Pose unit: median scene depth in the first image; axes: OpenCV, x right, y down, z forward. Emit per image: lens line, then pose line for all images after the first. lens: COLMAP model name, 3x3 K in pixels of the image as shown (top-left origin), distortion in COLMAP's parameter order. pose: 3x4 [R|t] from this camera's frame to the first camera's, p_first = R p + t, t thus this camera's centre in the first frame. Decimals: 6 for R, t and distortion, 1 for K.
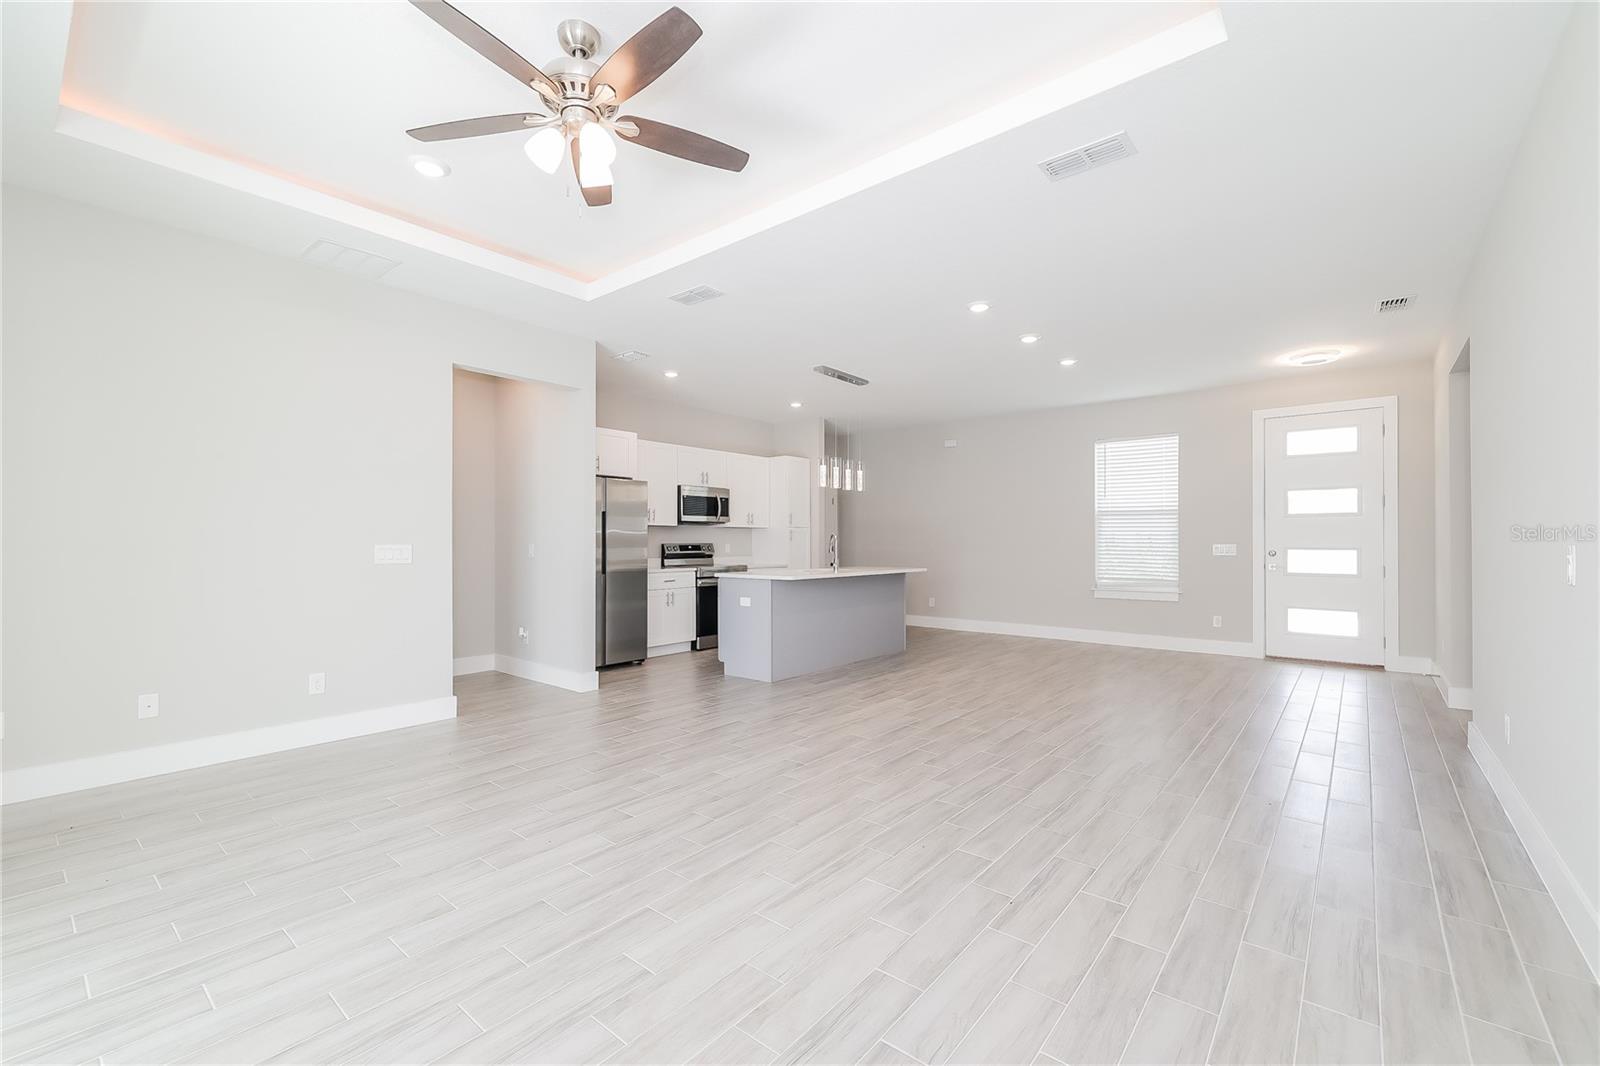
lens RADIAL K [[670.3, 0, 792.7], [0, 670.3, 539.2], [0, 0, 1]] dist [0.000675, 0.000224]
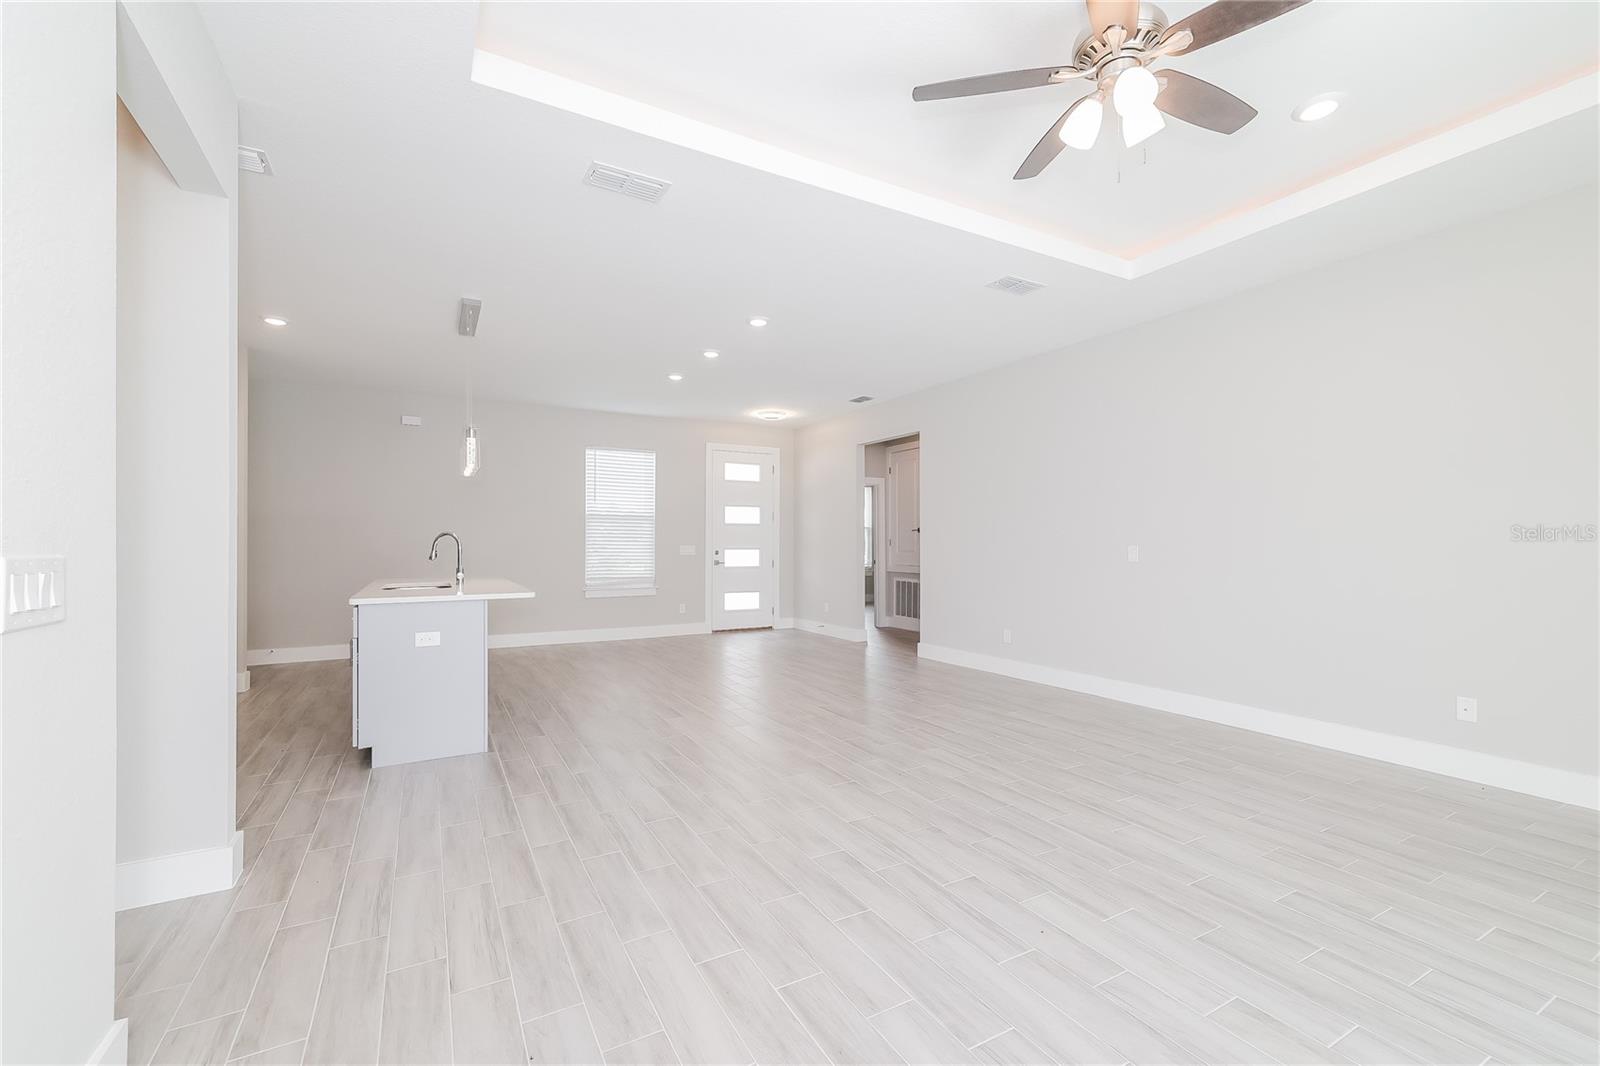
lens RADIAL K [[670.3, 0, 792.7], [0, 670.3, 539.2], [0, 0, 1]] dist [0.000675, 0.000224]
pose [[0.358363, 0.005269, 0.933568, -0.483722], [-0.002662, 0.999986, -0.004622, 0.000616], [-0.933579, -0.000829, 0.358372, 0.403376]]
